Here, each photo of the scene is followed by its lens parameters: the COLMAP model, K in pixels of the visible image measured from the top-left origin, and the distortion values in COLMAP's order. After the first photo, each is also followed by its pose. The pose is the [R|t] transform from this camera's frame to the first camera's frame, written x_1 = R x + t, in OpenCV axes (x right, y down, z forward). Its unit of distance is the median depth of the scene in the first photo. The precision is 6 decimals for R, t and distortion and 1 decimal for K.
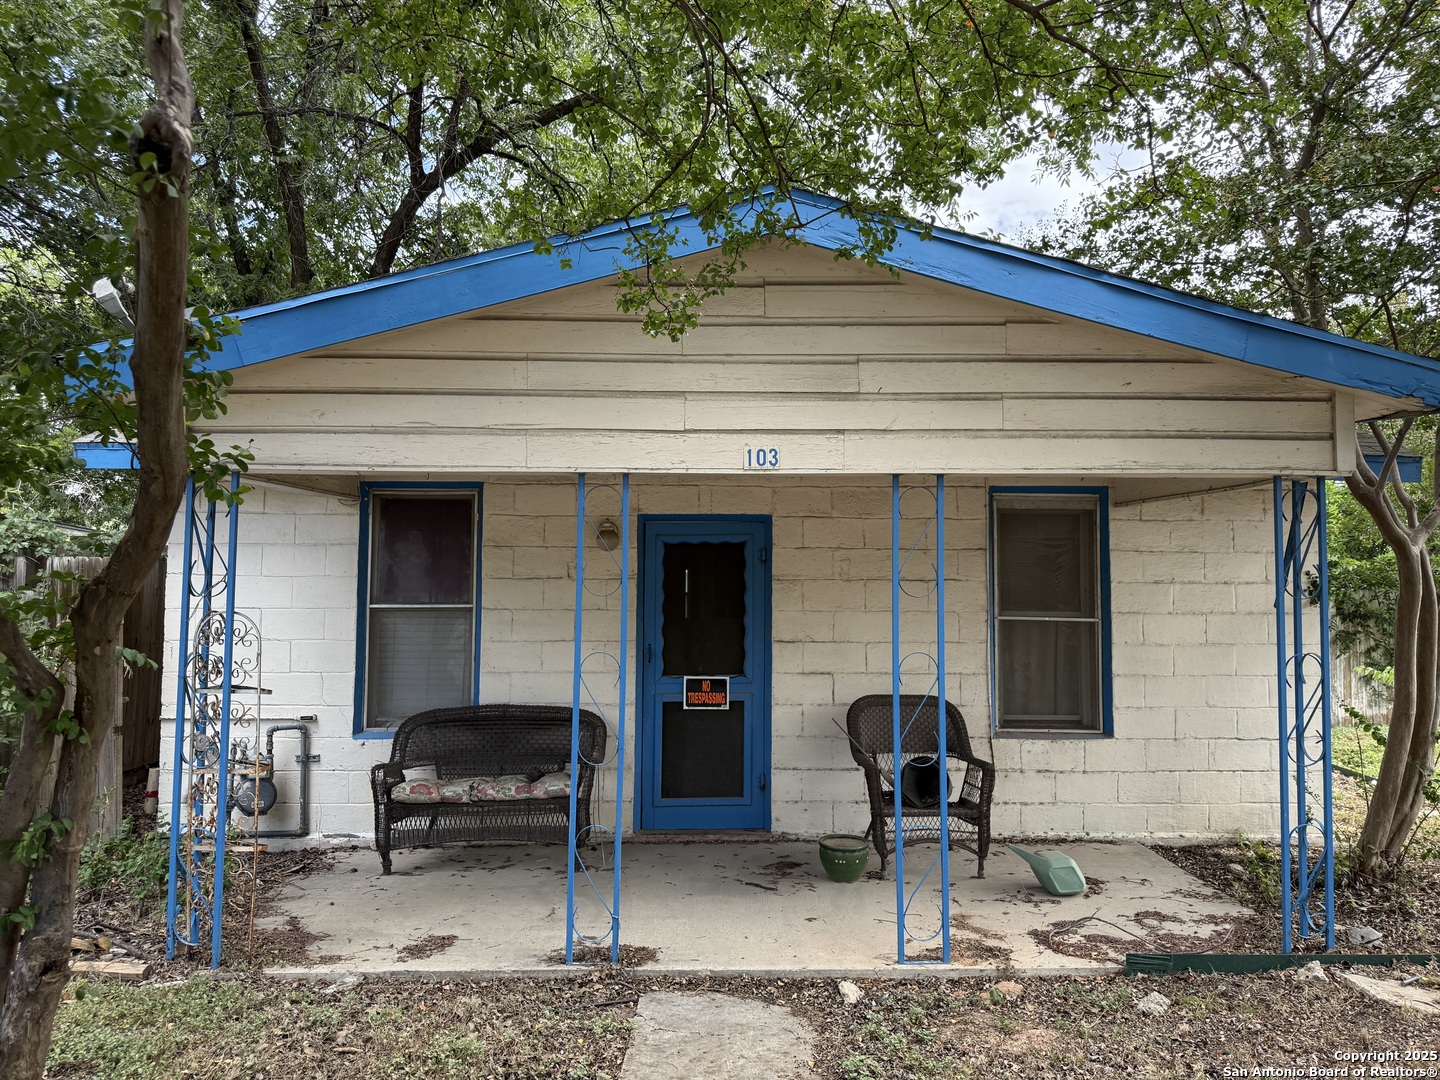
lens RADIAL K [[1001.6, 0, 712.8], [0, 1001.6, 532.3], [0, 0, 1]] dist [0.127945, -0.167776]
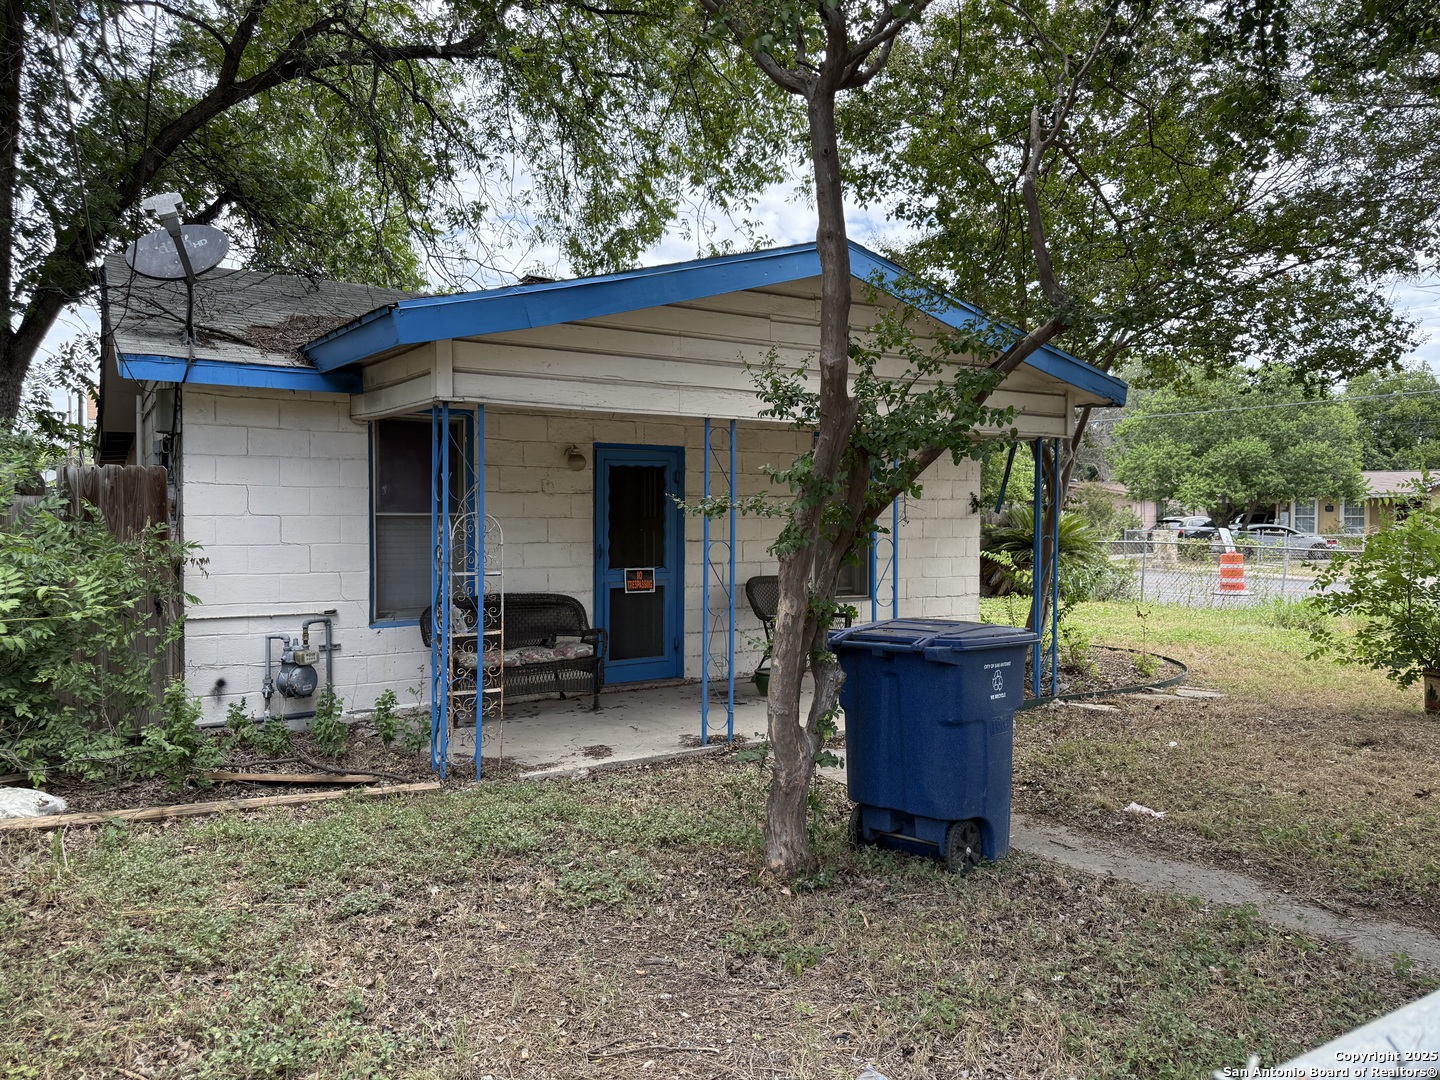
lens RADIAL K [[1001.6, 0, 712.8], [0, 1001.6, 532.3], [0, 0, 1]] dist [0.127945, -0.167776]
pose [[0.866079, -0.010261, 0.499803, -0.585500], [-0.028418, 0.997162, 0.069715, 0.002690], [-0.499100, -0.074582, 0.863329, -0.179042]]
